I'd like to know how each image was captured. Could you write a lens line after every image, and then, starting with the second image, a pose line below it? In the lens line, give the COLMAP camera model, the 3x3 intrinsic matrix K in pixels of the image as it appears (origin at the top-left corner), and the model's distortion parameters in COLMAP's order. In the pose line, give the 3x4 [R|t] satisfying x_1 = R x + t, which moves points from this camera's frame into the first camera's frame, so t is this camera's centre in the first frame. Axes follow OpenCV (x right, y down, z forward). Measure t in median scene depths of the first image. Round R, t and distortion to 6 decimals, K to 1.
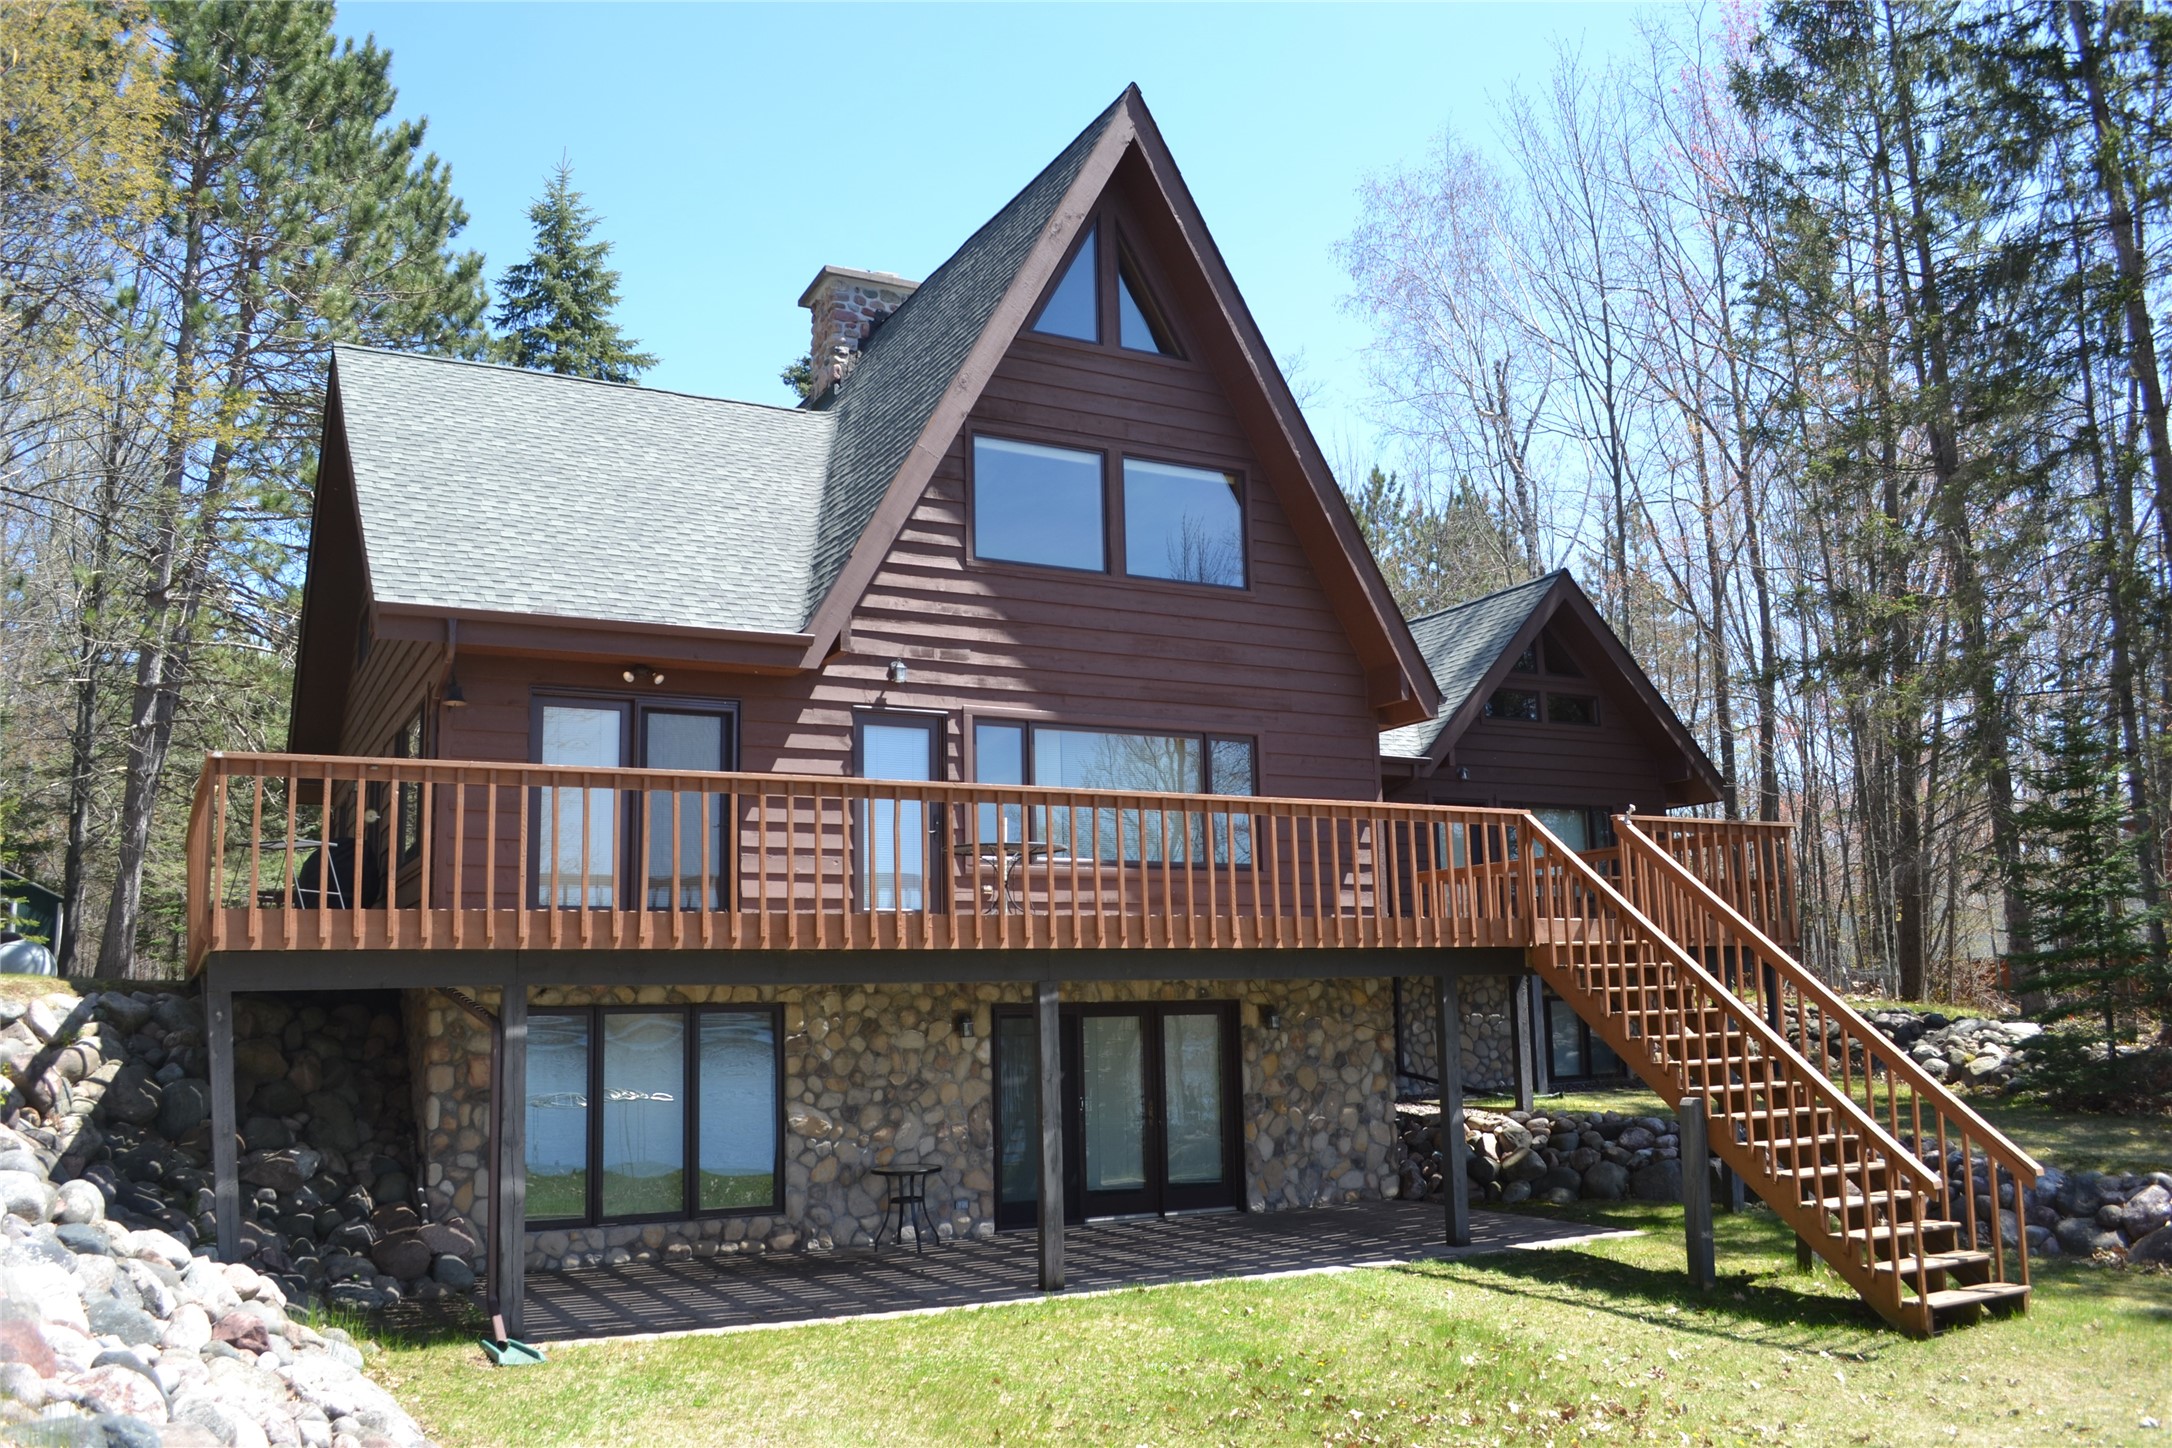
lens RADIAL K [[1737.2, 0, 1083.8], [0, 1737.2, 740.4], [0, 0, 1]] dist [-0.066892, 0.003178]
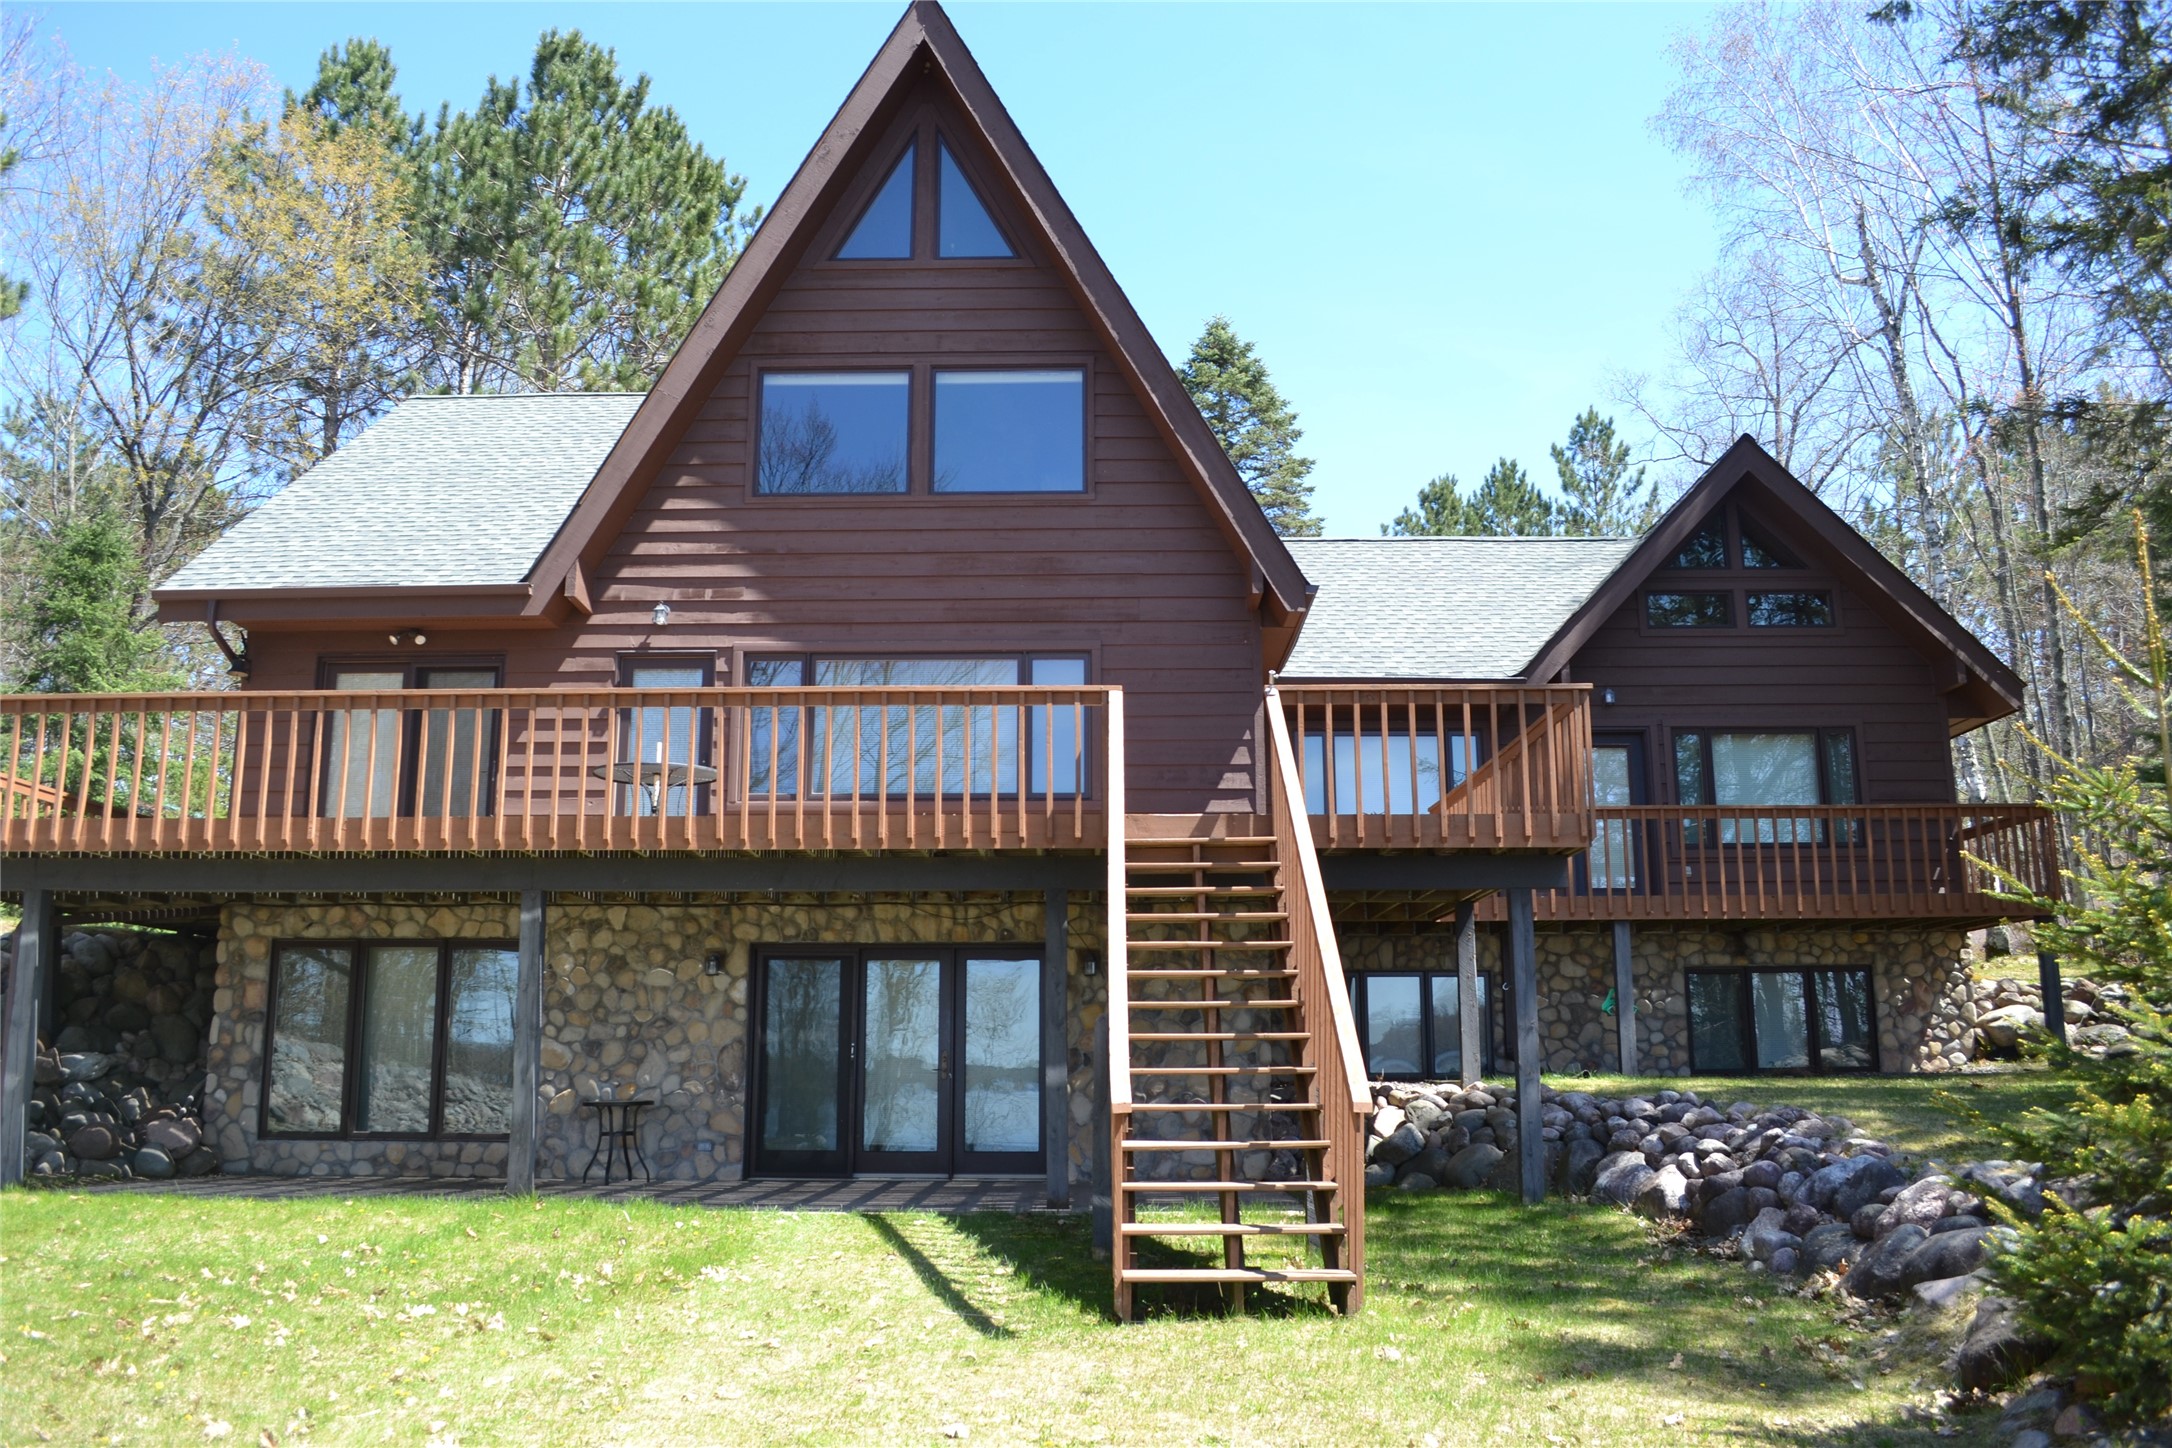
lens RADIAL K [[1737.2, 0, 1087.0], [0, 1737.2, 709.4], [0, 0, 1]] dist [-0.066892, 0.003178]
pose [[0.876901, -0.076741, -0.474505, 0.588757], [0.060523, 0.996944, -0.049386, 0.080933], [0.476845, 0.014588, 0.878866, 0.233061]]
